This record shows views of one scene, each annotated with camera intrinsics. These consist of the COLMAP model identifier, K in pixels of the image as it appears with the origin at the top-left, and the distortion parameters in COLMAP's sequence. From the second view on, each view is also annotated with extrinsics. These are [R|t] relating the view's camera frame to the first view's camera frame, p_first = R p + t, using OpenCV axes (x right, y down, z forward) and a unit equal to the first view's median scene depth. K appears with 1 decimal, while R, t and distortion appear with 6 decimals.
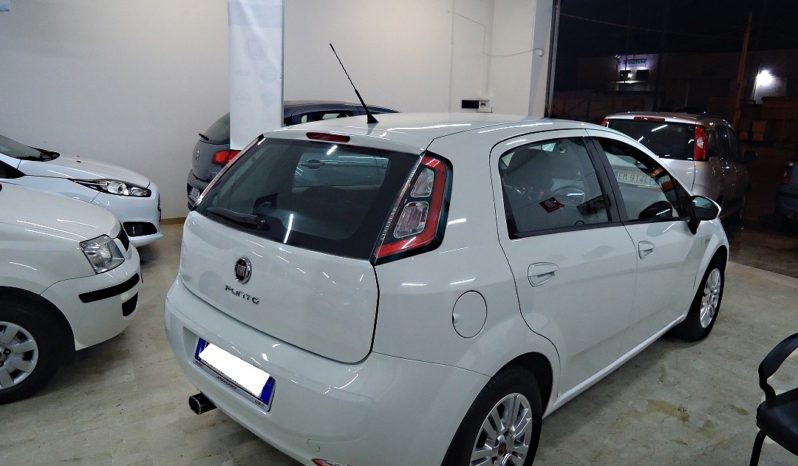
lens RADIAL K [[582.0, 0, 399.9], [0, 582.0, 235.3], [0, 0, 1]] dist [0.001539, 0.002456]
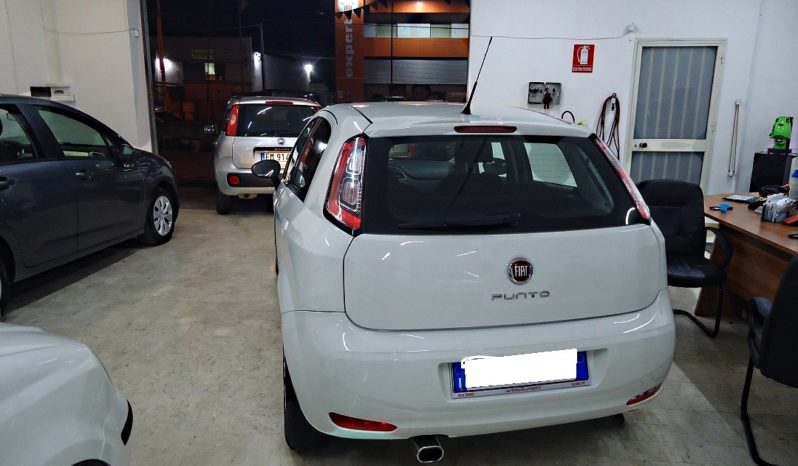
lens RADIAL K [[582.0, 0, 395.0], [0, 582.0, 233.8], [0, 0, 1]] dist [0.001539, 0.002456]
pose [[0.556572, -0.212833, 0.803075, -1.016794], [0.191569, 0.973458, 0.125222, -0.142406], [-0.808412, 0.084149, 0.582572, 0.528994]]
